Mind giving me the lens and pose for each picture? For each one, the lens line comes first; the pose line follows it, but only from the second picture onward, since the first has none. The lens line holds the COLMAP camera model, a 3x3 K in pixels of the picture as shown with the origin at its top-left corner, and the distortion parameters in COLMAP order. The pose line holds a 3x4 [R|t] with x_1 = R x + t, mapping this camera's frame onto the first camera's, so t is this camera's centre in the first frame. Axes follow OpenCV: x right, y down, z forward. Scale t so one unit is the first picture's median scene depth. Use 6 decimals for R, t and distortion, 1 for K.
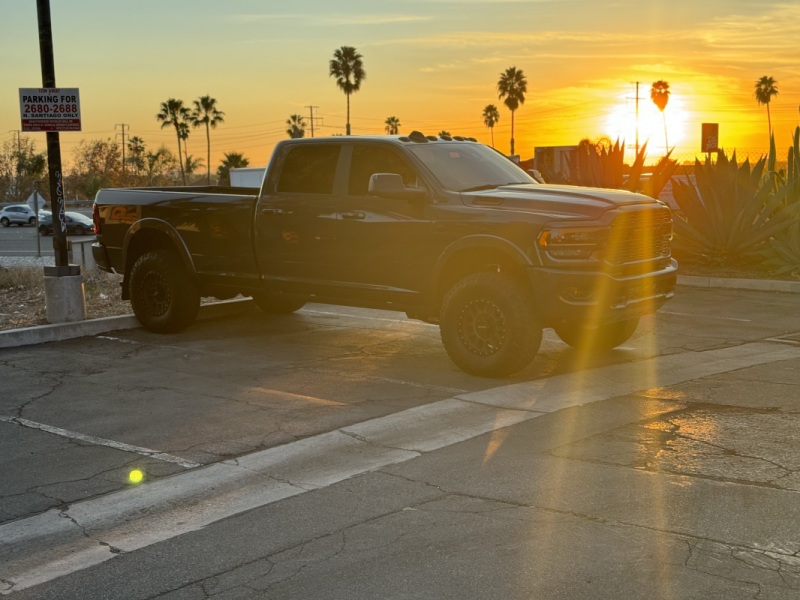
lens RADIAL K [[1136.4, 0, 400.0], [0, 1136.4, 300.0], [0, 0, 1]] dist [0.199104, -0.408184]
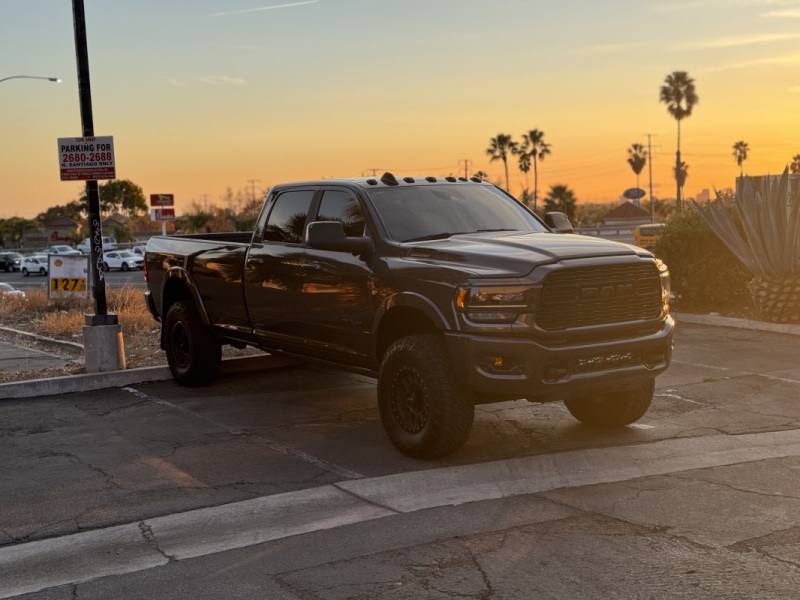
lens RADIAL K [[1136.4, 0, 400.0], [0, 1136.4, 300.0], [0, 0, 1]] dist [0.199104, -0.408184]
pose [[0.953584, 0.010585, -0.300941, 0.249126], [-0.018532, 0.999551, -0.023563, -0.023824], [0.300557, 0.028047, 0.953351, 0.135043]]
